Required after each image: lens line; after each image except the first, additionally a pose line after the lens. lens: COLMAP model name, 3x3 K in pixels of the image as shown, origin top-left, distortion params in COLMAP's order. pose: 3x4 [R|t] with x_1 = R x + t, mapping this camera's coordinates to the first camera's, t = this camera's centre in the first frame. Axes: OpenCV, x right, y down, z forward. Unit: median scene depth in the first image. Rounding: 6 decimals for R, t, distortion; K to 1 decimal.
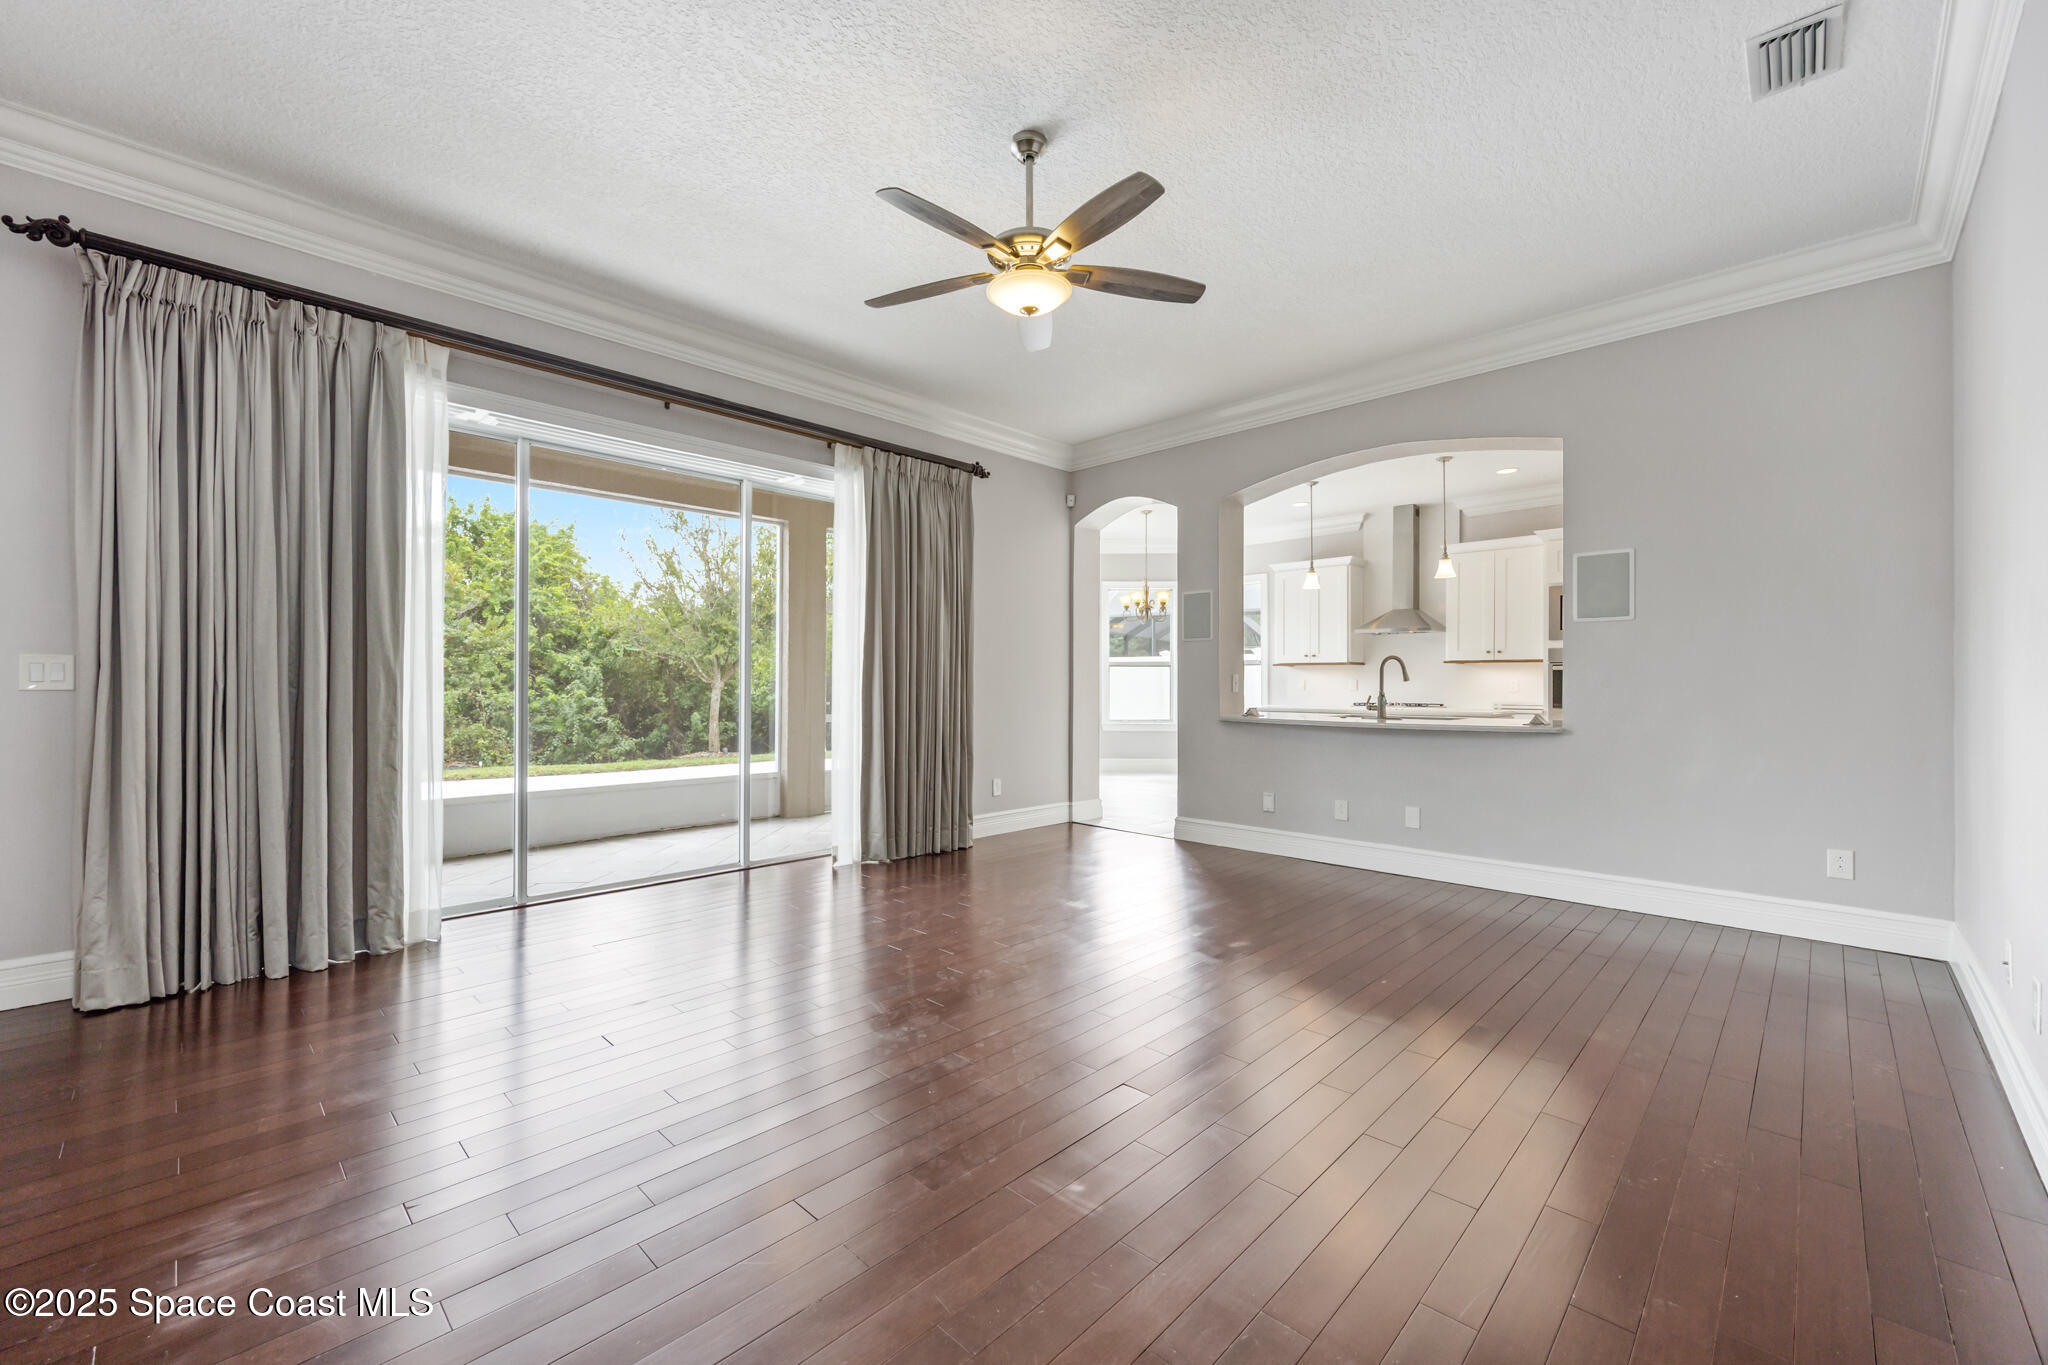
lens RADIAL K [[806.7, 0, 1017.4], [0, 806.7, 674.1], [0, 0, 1]] dist [-0.000663, 0.000217]
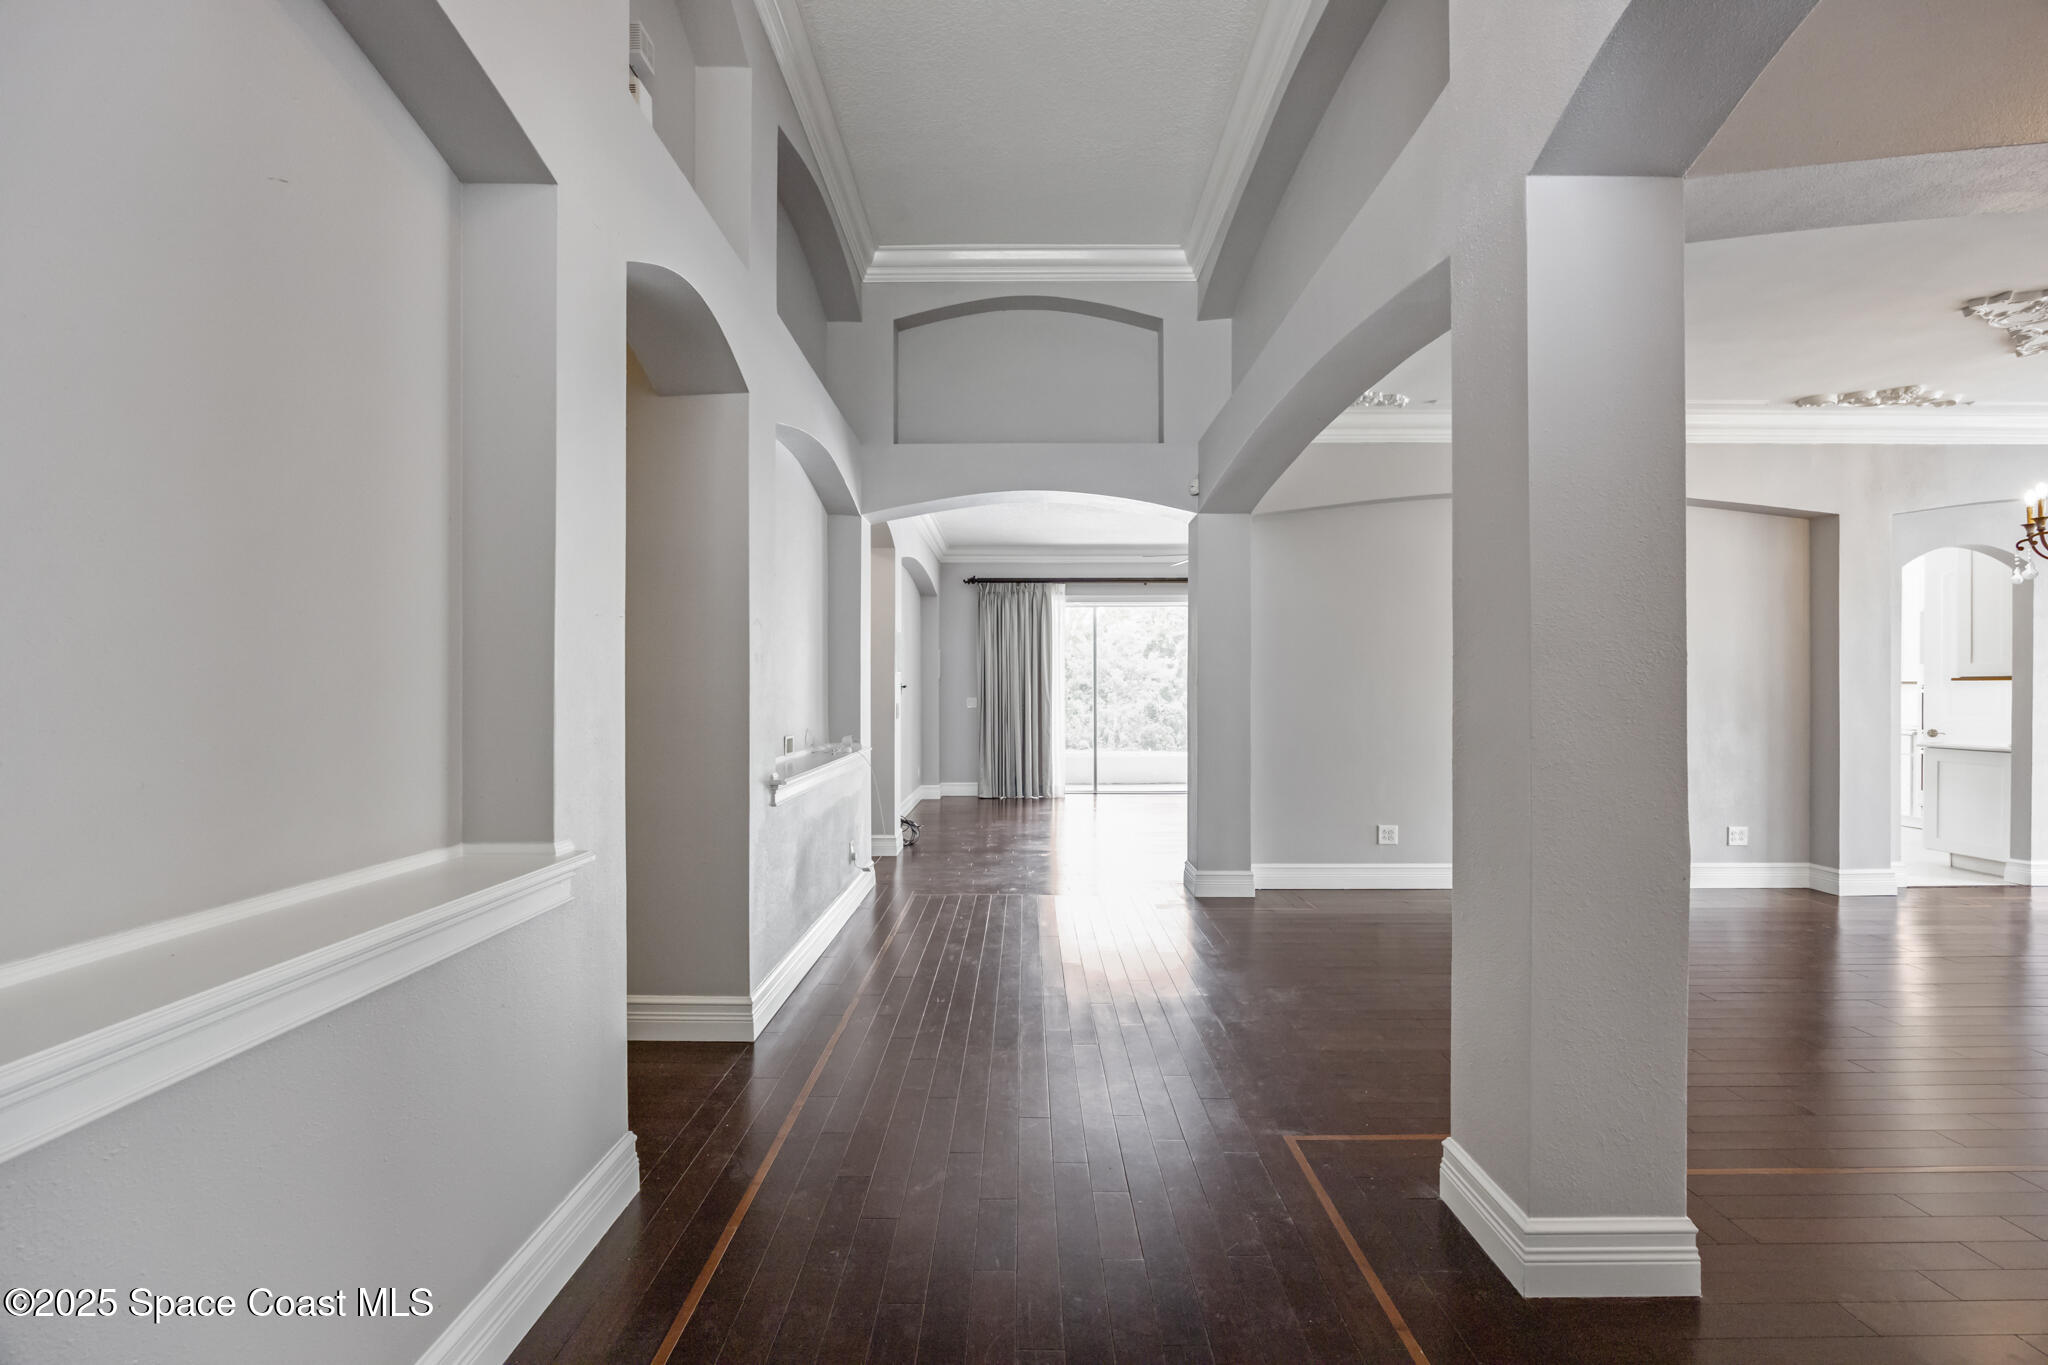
lens RADIAL K [[857.8, 0, 1024.8], [0, 857.8, 690.1], [0, 0, 1]] dist [-0.004146, -0.000769]
pose [[0.697877, 0.001512, -0.716216, 1.484148], [0.007390, 0.999929, 0.009312, -0.079995], [0.716179, -0.011792, 0.697817, -1.310673]]
